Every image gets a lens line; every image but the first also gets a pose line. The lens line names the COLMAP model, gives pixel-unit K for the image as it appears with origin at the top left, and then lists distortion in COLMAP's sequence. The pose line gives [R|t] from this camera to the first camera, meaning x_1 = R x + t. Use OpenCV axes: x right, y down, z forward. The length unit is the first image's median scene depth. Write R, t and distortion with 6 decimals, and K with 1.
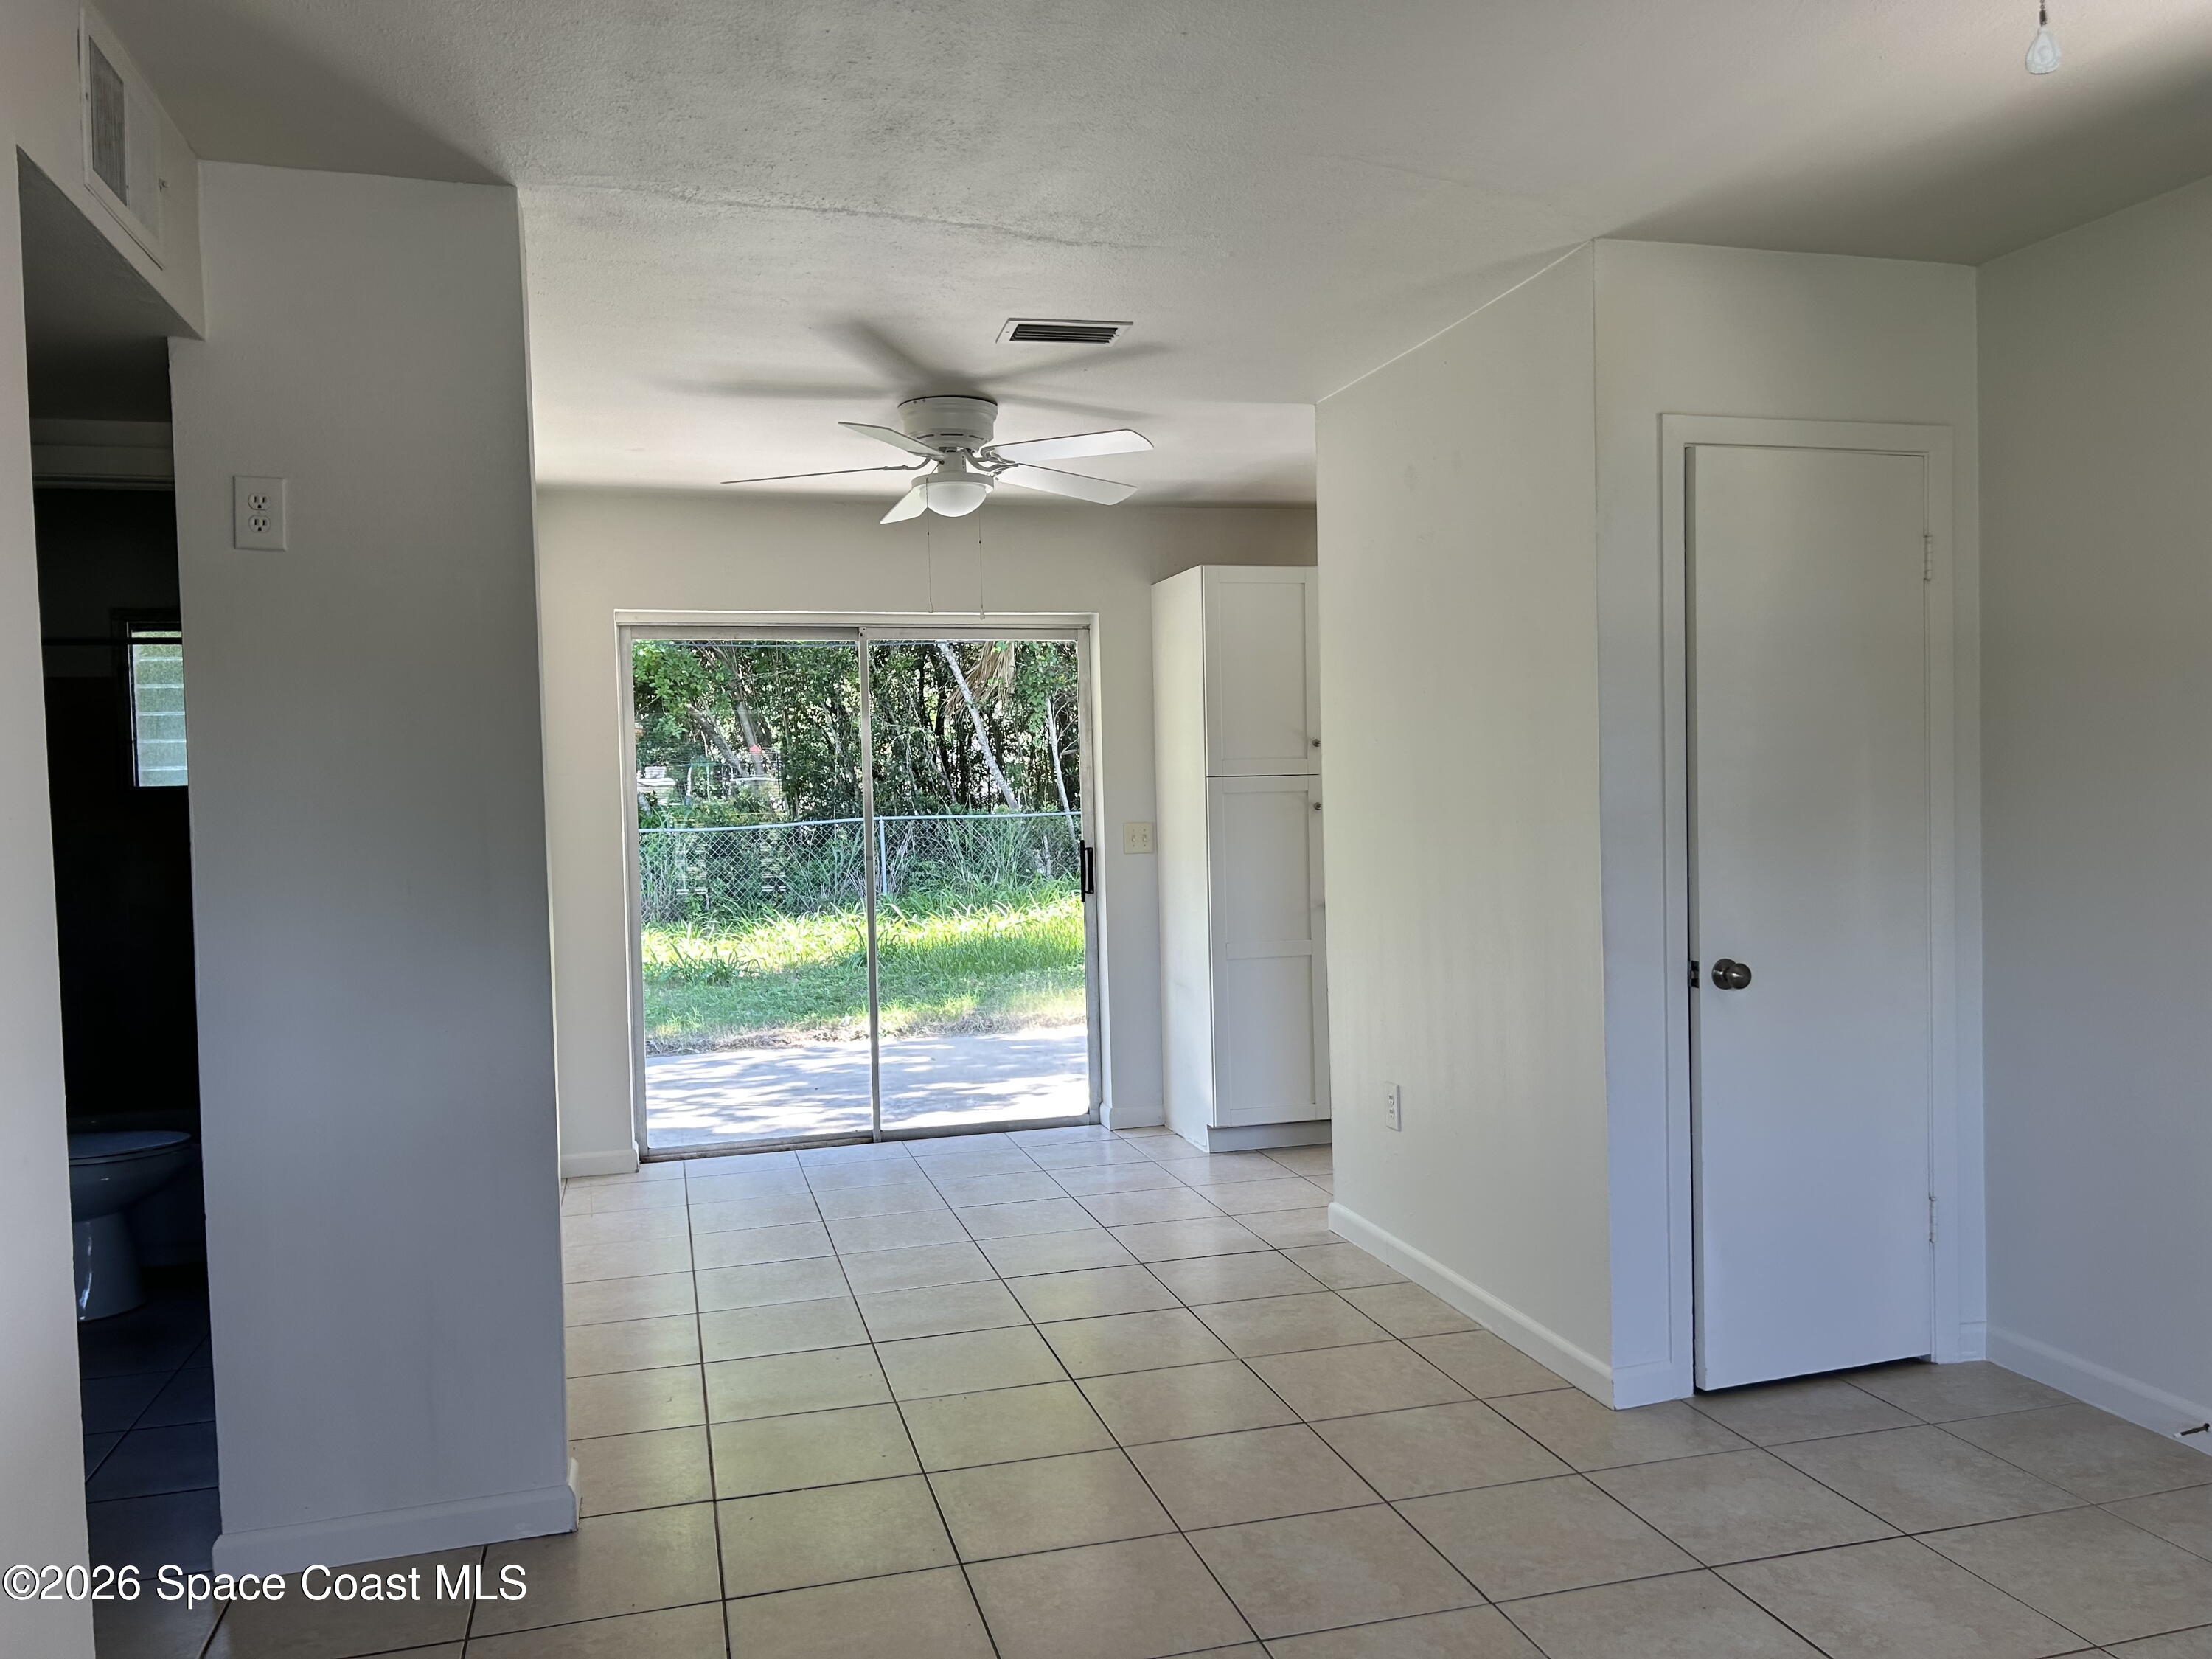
lens RADIAL K [[1668.6, 0, 1089.8], [0, 1668.6, 839.1], [0, 0, 1]] dist [0.104277, -0.127916]
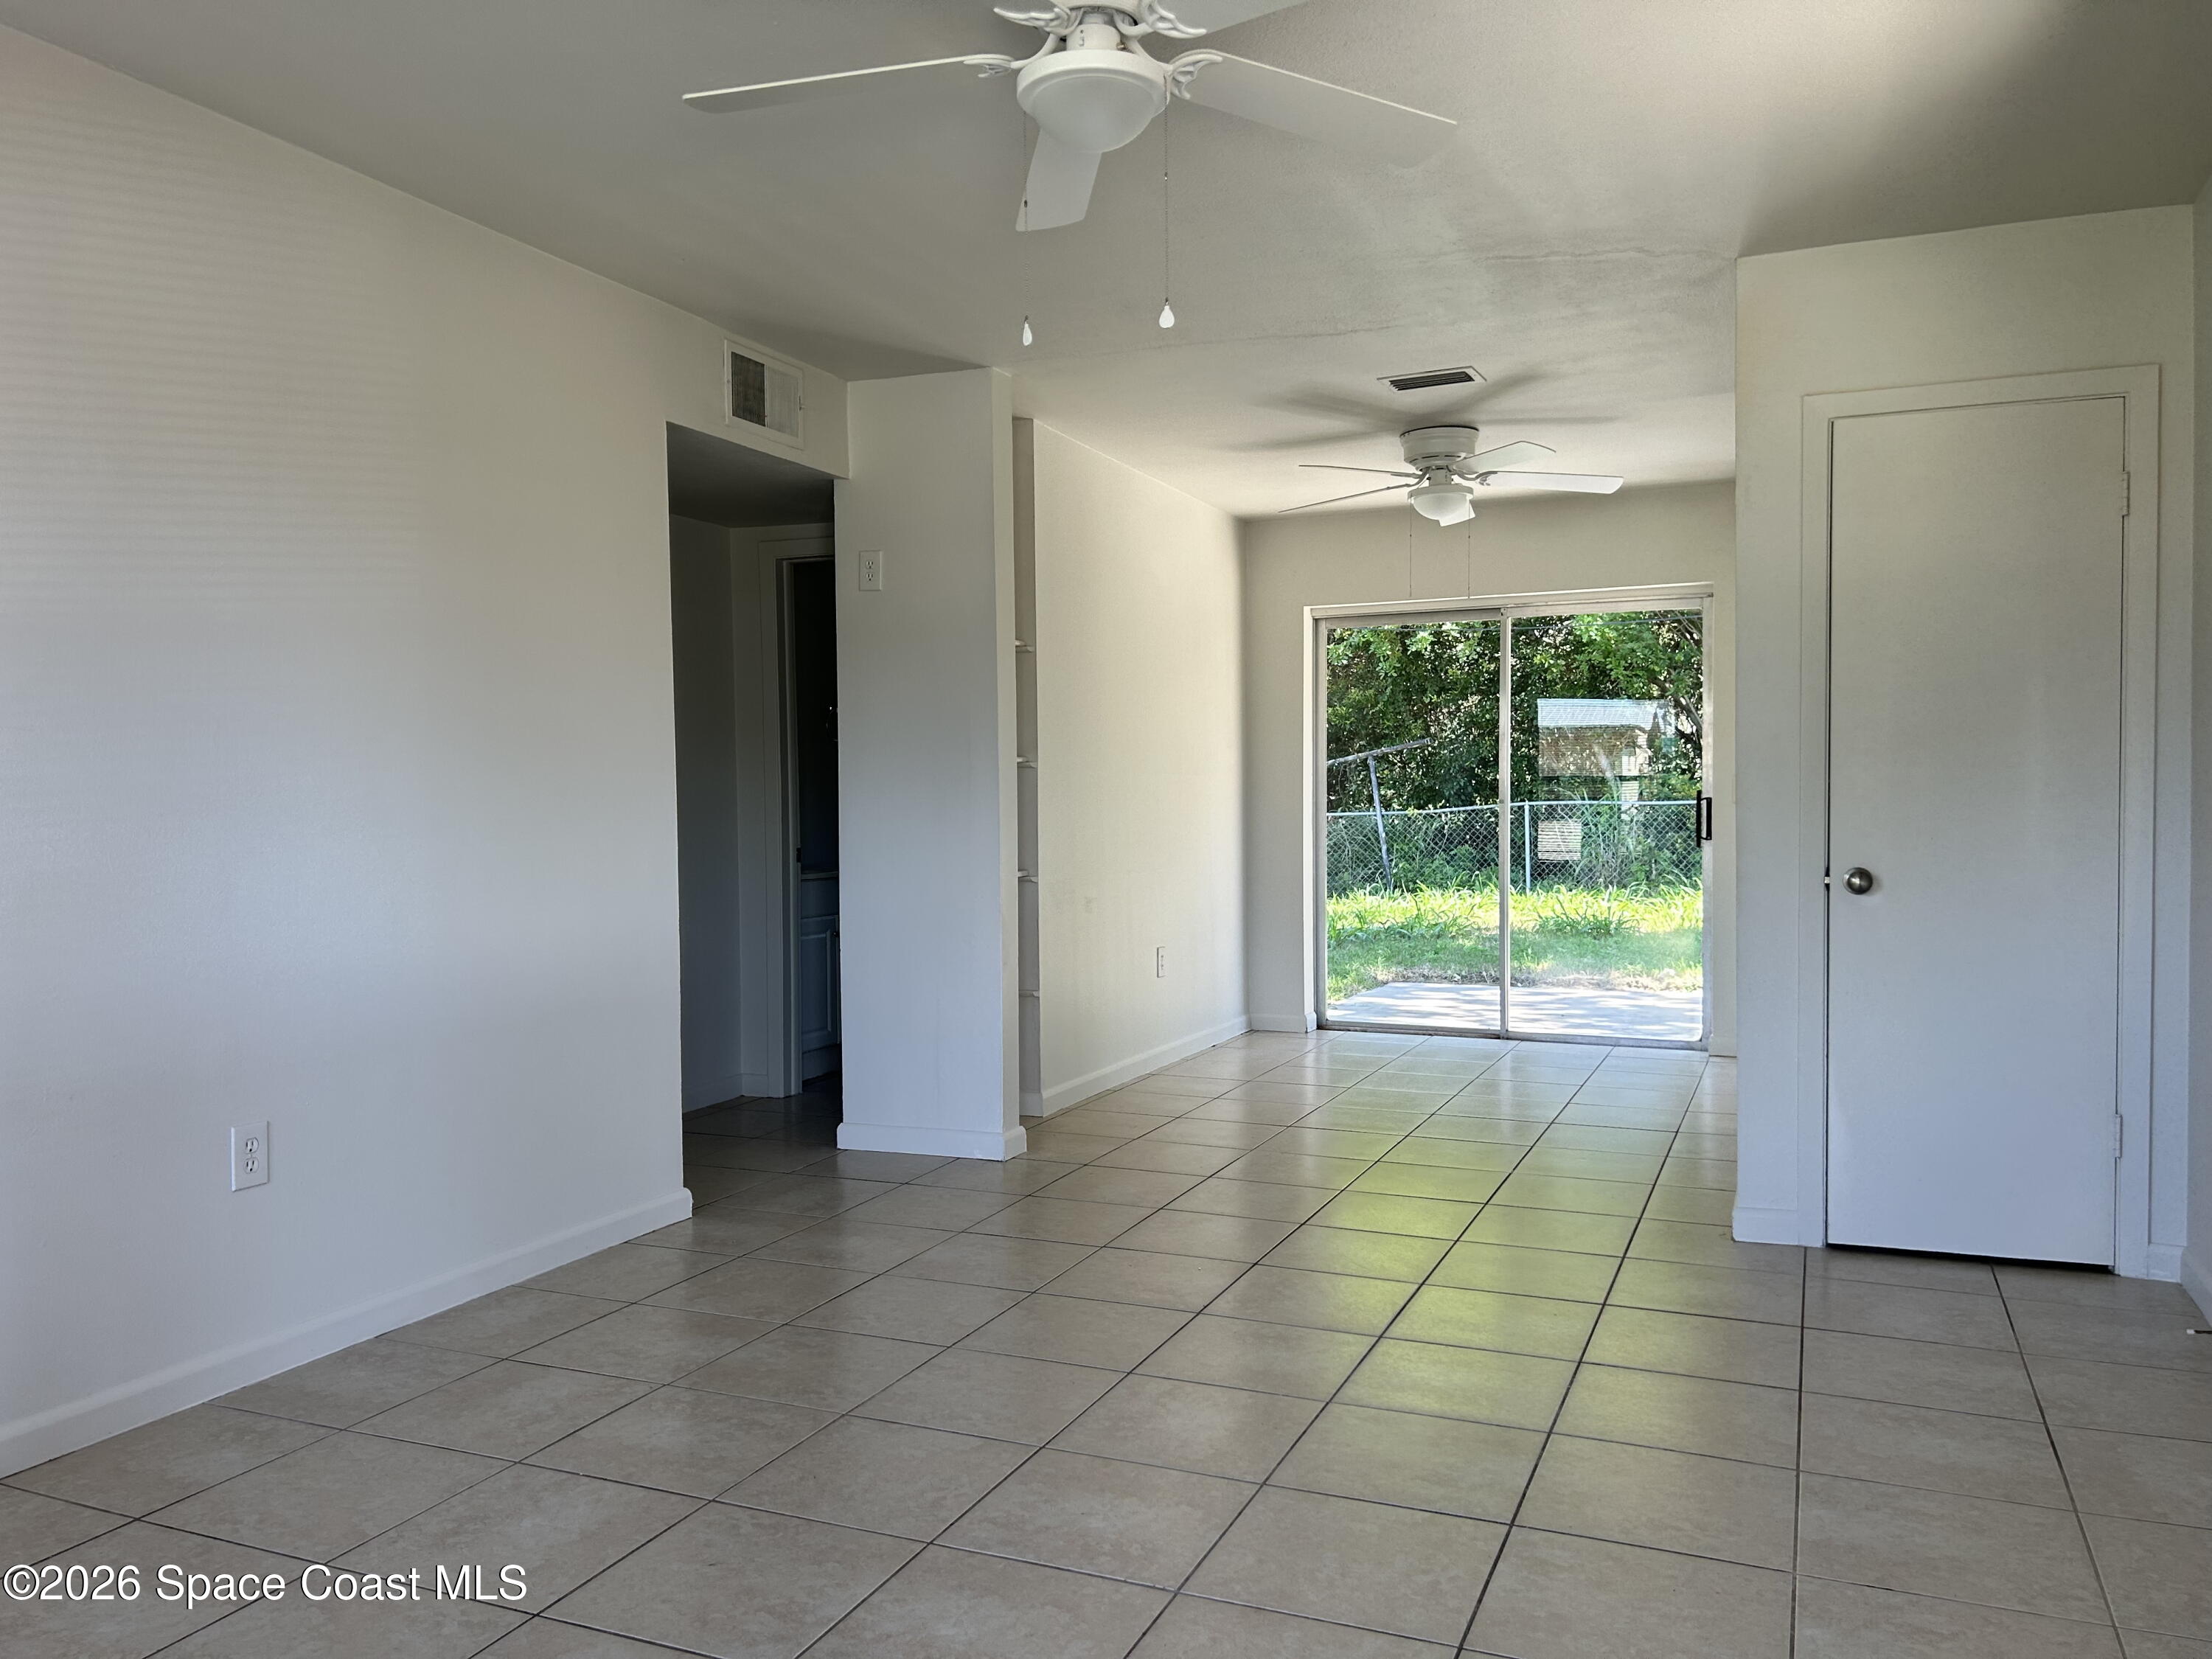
lens RADIAL K [[1651.3, 0, 1069.0], [0, 1651.3, 807.6], [0, 0, 1]] dist [0.061370, -0.003536]
pose [[0.778771, 0.026477, -0.626750, 0.377498], [-0.034277, 0.999412, -0.000370, 0.028110], [0.626372, 0.021771, 0.779221, -0.119868]]
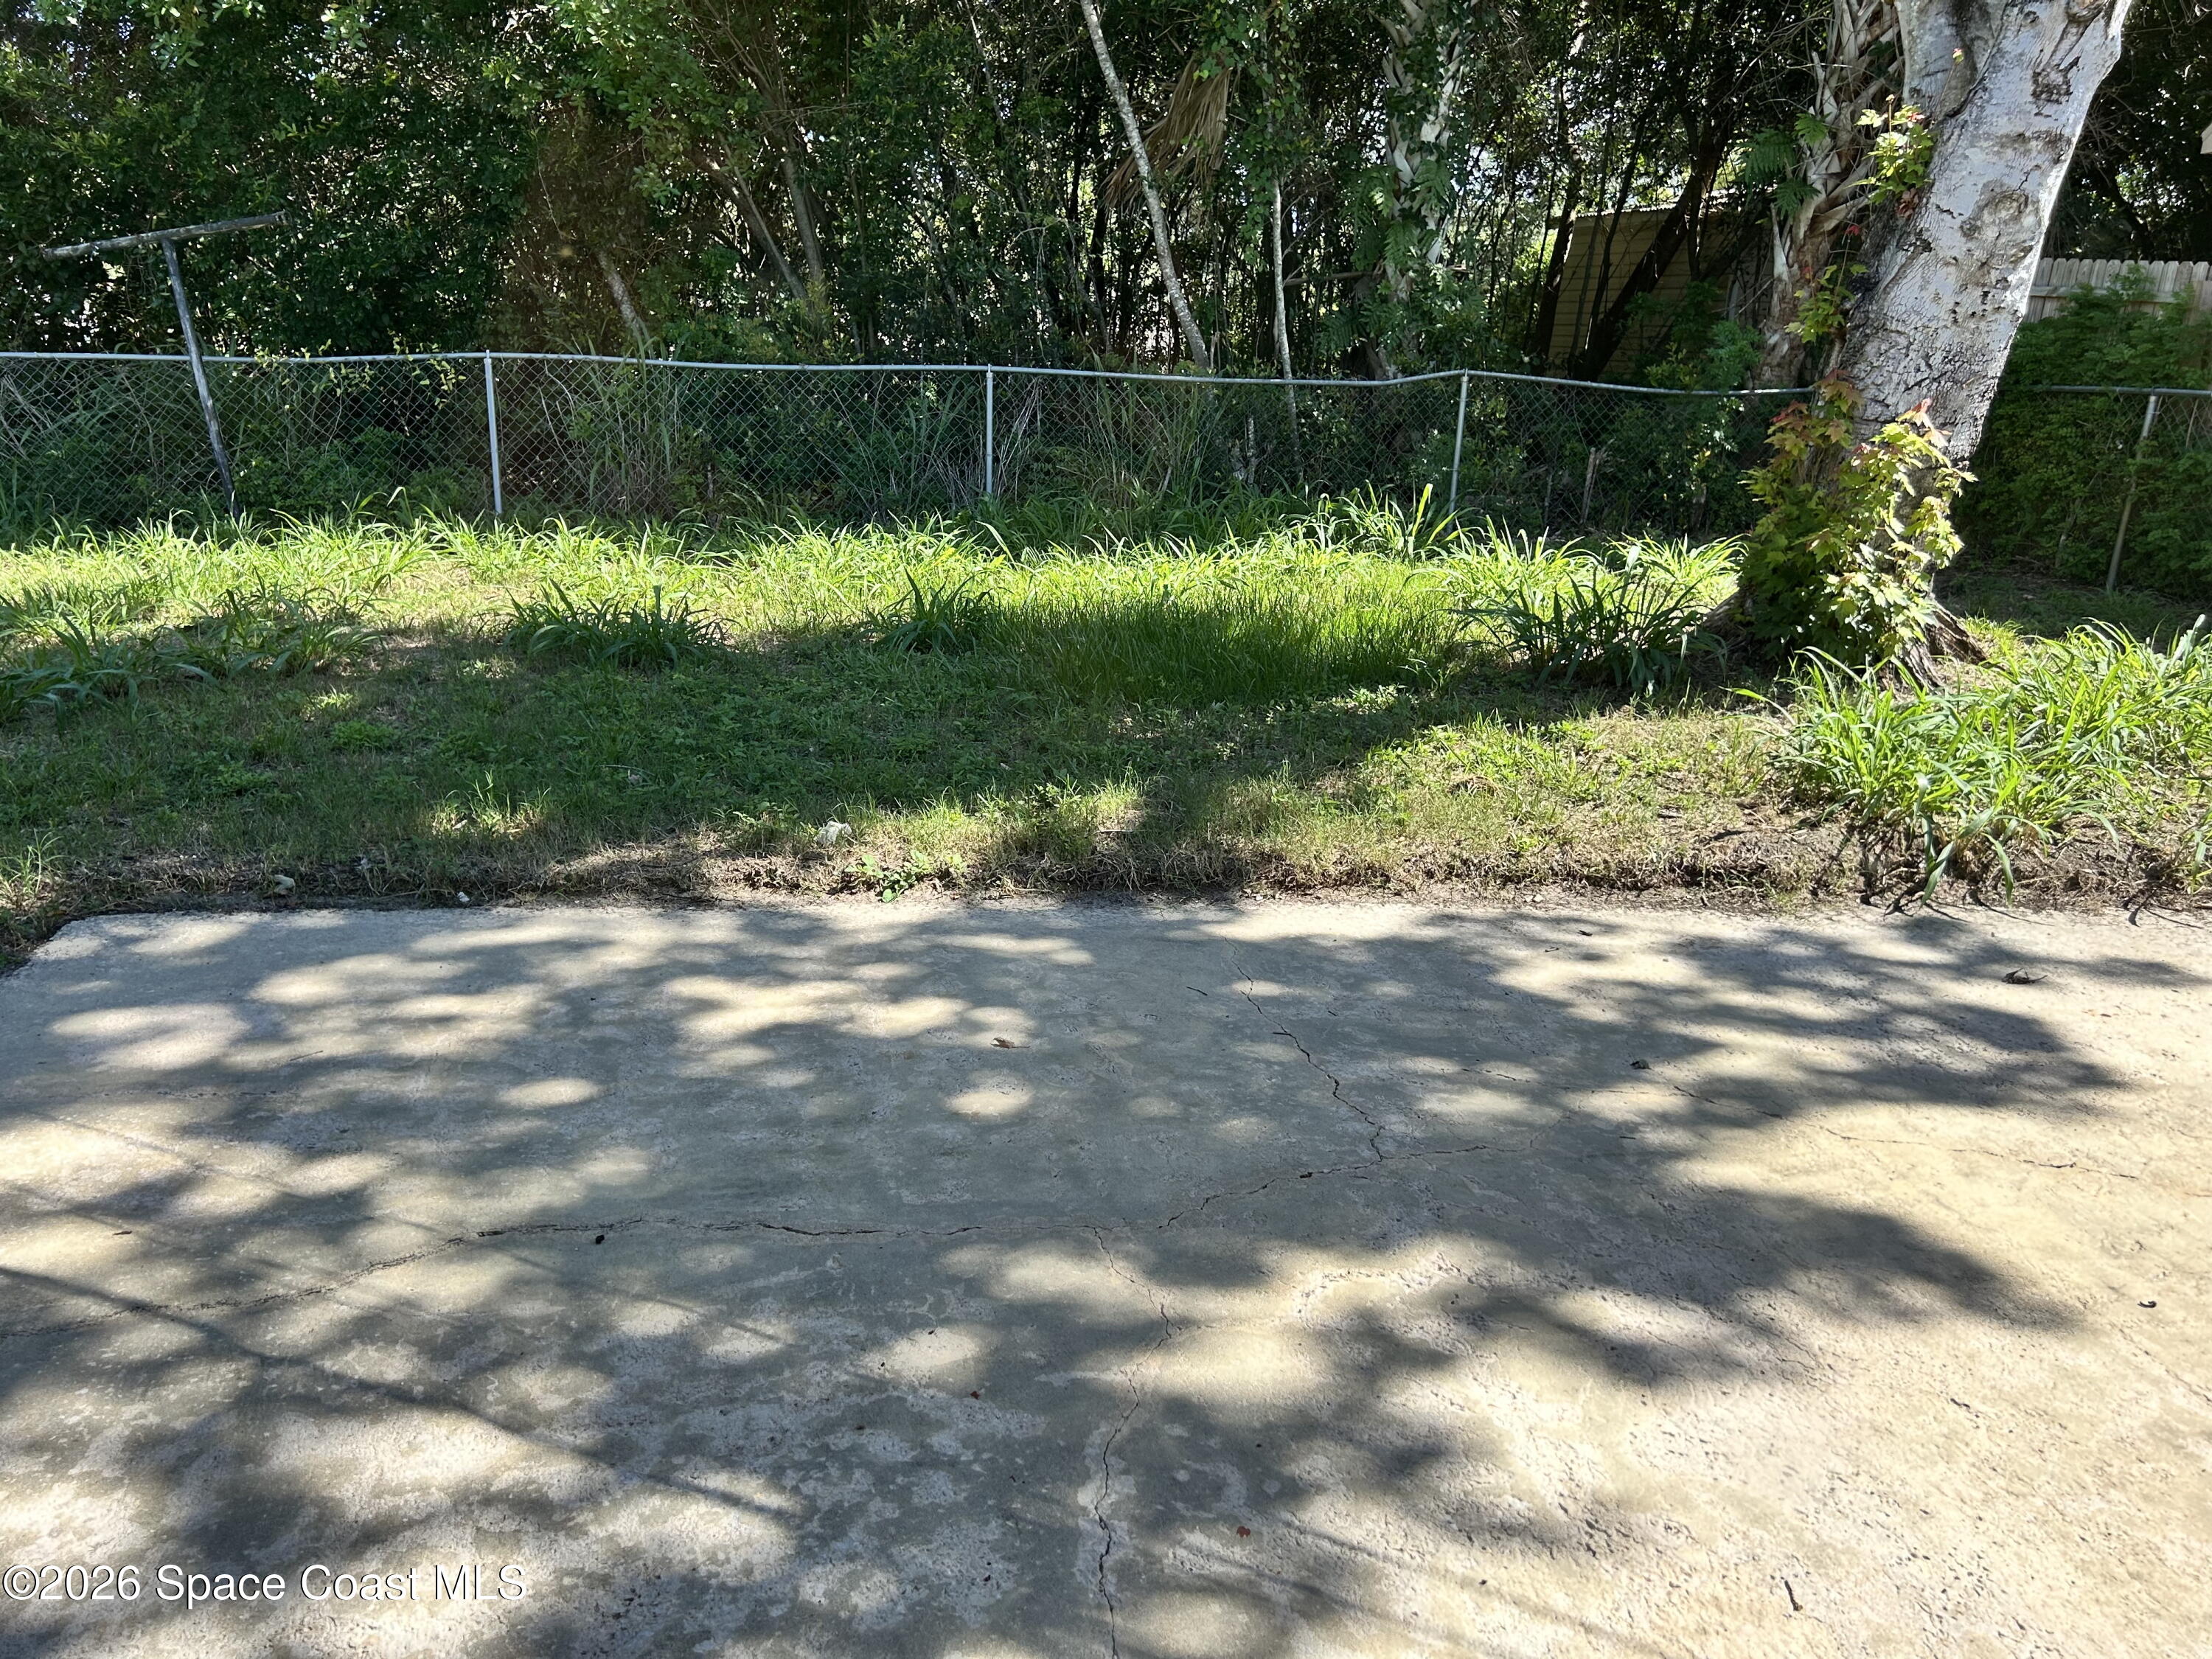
lens RADIAL K [[1668.6, 0, 1089.8], [0, 1668.6, 839.1], [0, 0, 1]] dist [0.104277, -0.127916]
pose [[0.993332, 0.091918, -0.069595, -0.079532], [-0.071658, 0.965101, 0.251885, -0.010482], [0.090319, -0.245218, 0.965252, 0.993552]]
